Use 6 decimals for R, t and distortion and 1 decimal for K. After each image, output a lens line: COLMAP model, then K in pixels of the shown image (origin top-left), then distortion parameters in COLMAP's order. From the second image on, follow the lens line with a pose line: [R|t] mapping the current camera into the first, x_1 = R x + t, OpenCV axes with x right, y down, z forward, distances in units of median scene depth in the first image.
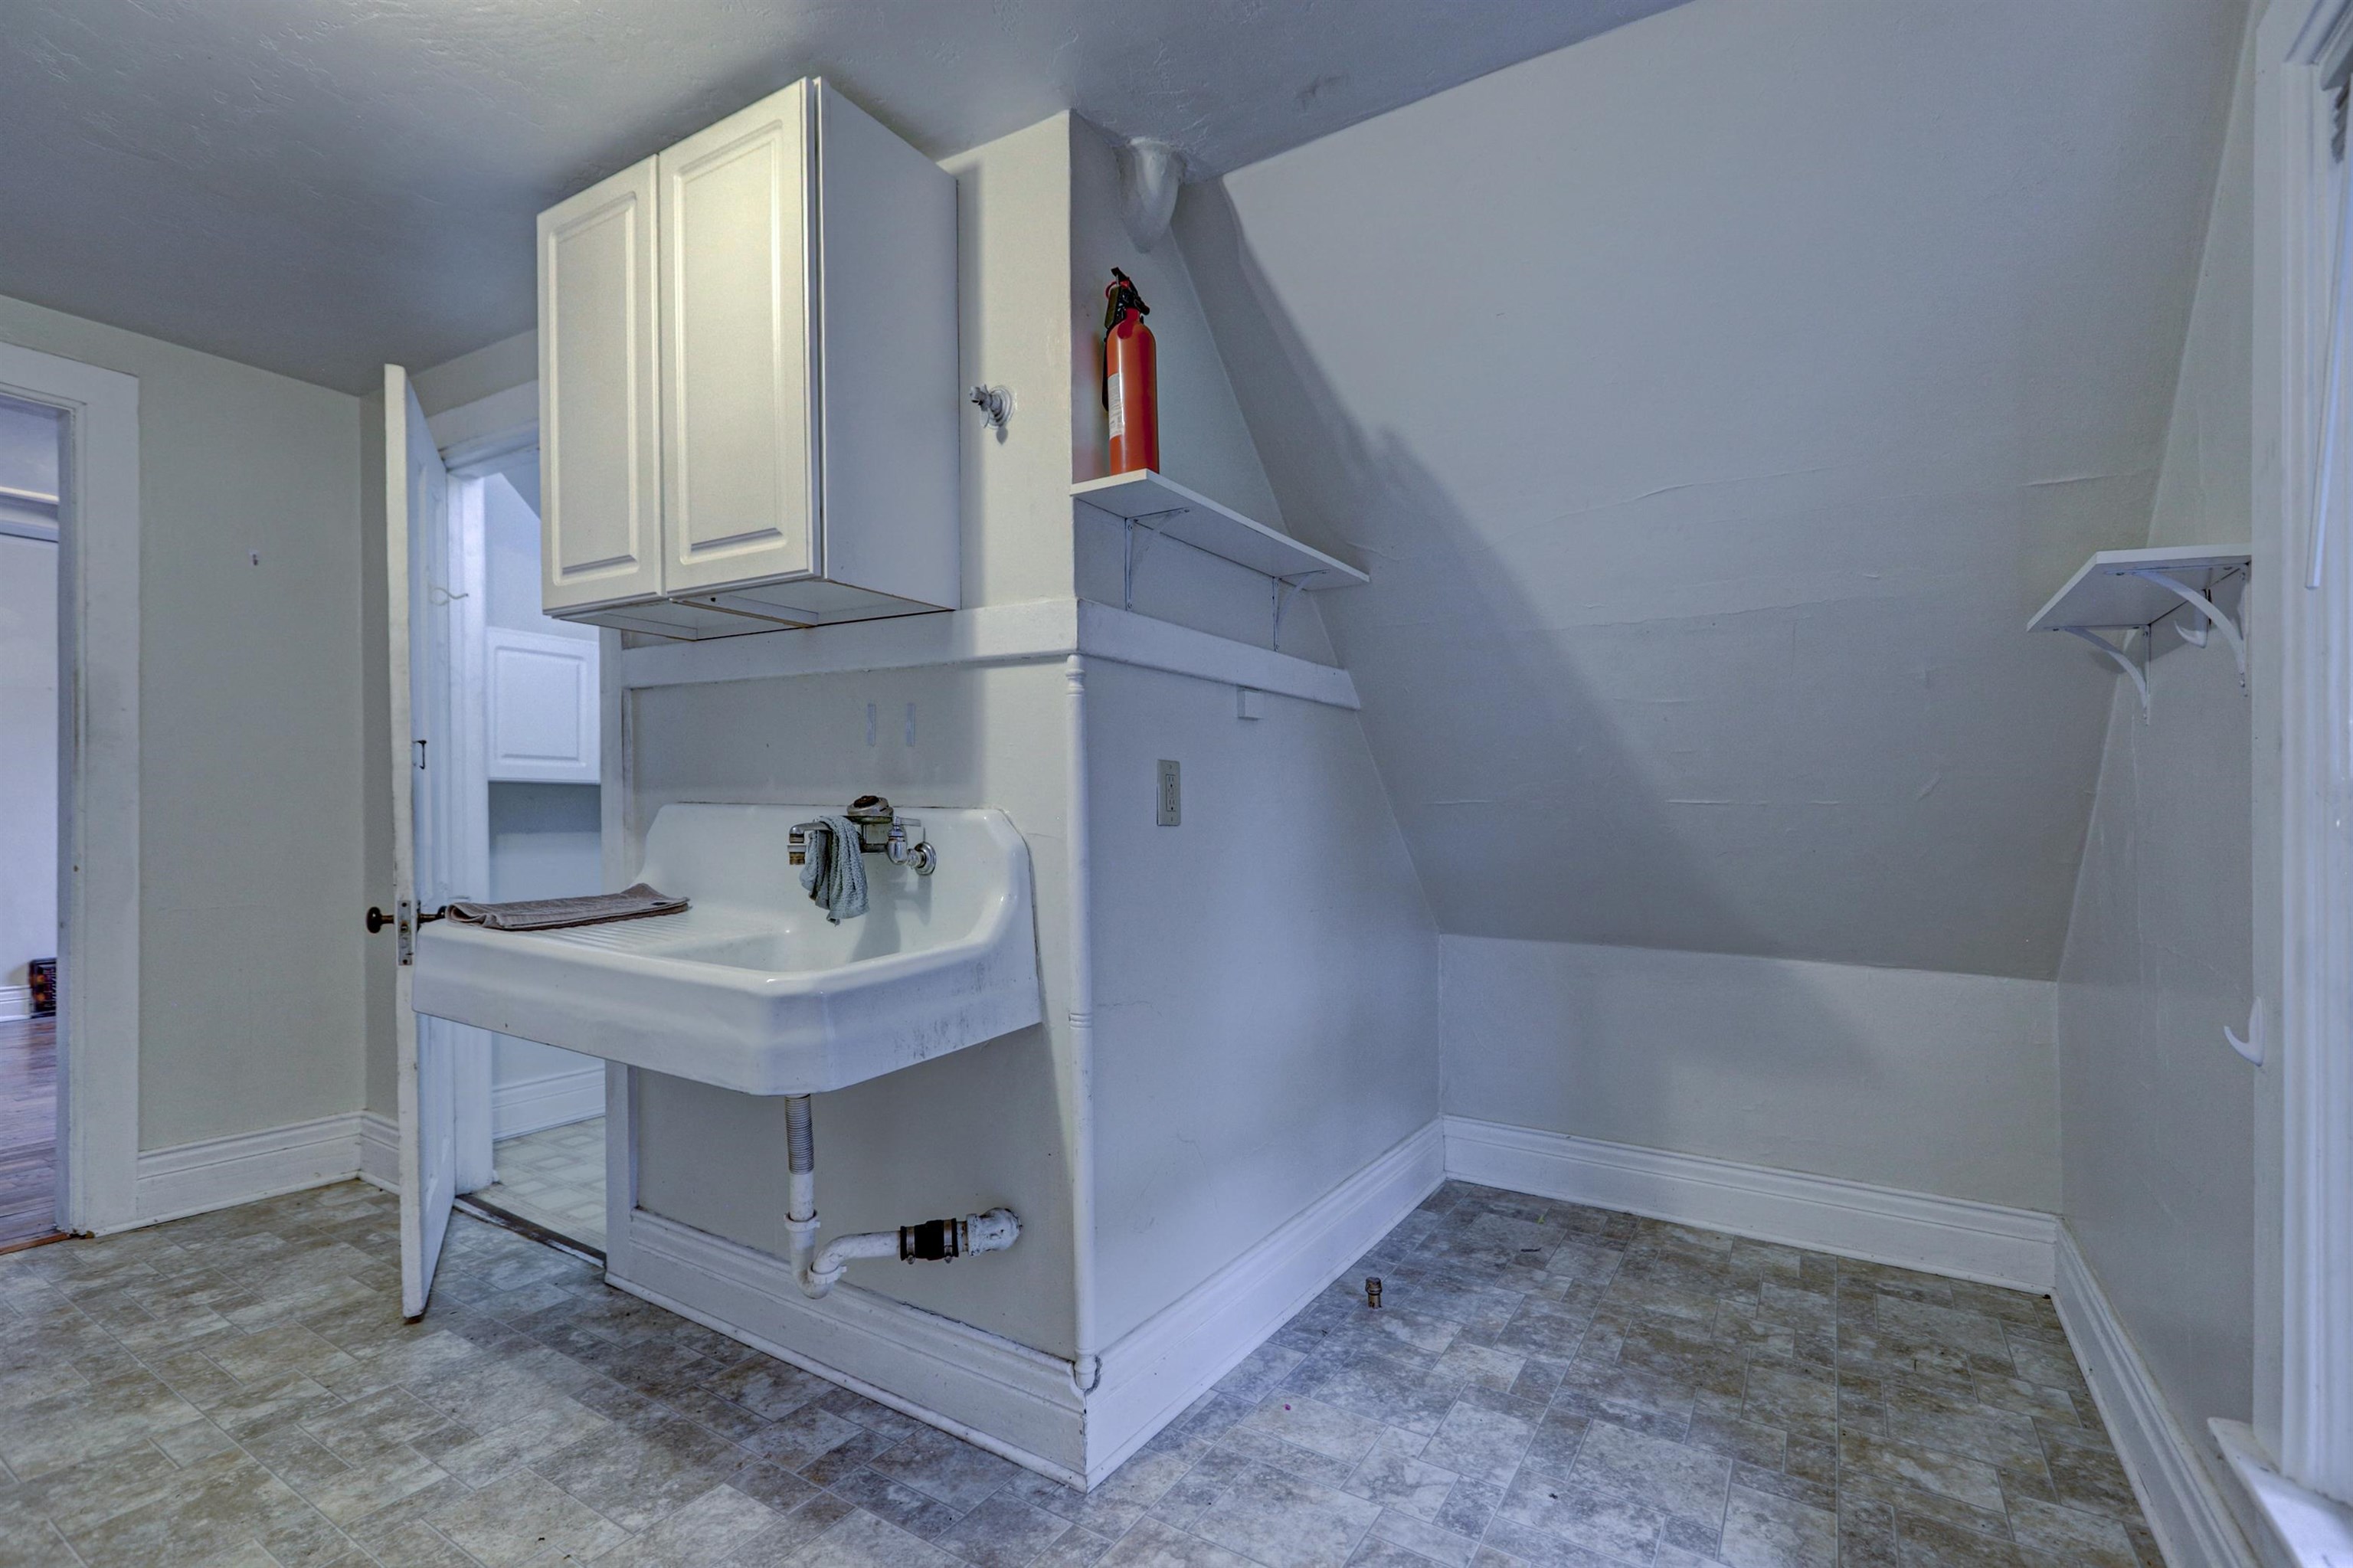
lens RADIAL K [[1070.9, 0, 1175.9], [0, 1070.9, 834.2], [0, 0, 1]] dist [0.001423, 0.000418]
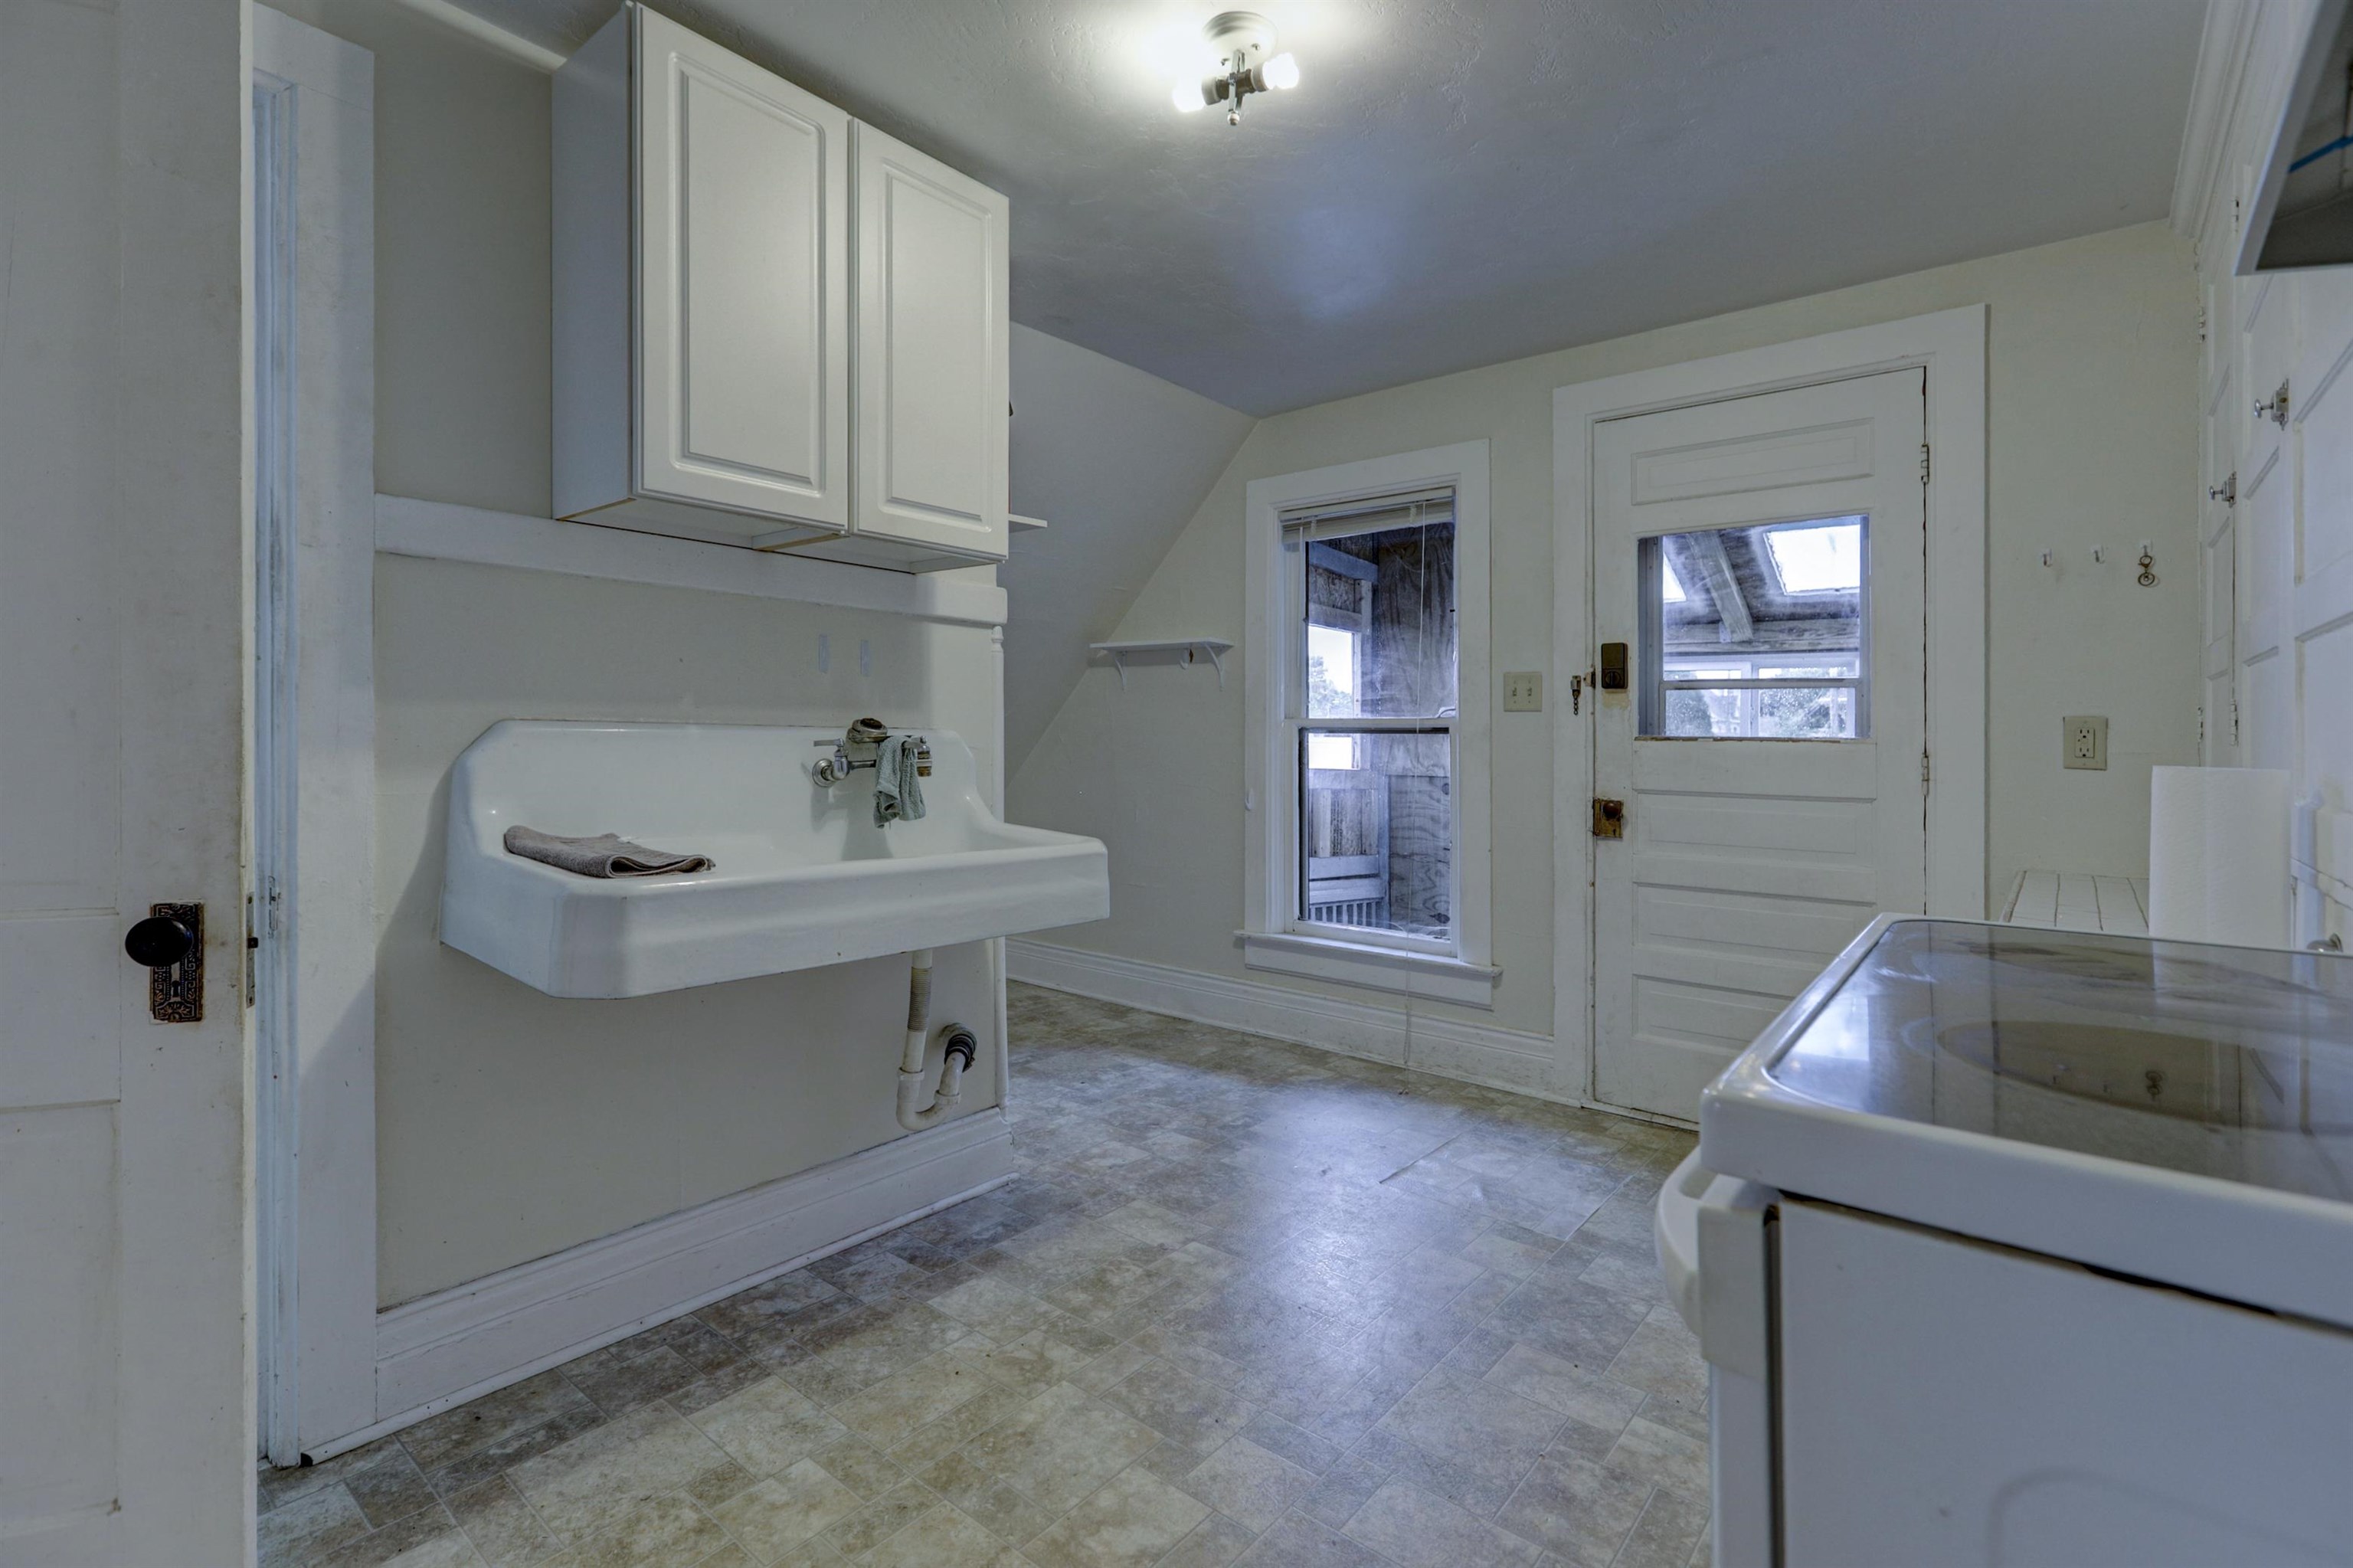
lens RADIAL K [[1088.3, 0, 1176.7], [0, 1088.3, 738.0], [0, 0, 1]] dist [0.000409, -0.000144]
pose [[0.128827, -0.008995, 0.991626, -1.479433], [0.011759, 0.999902, 0.007543, -0.020681], [-0.991597, 0.010689, 0.128920, 0.532251]]
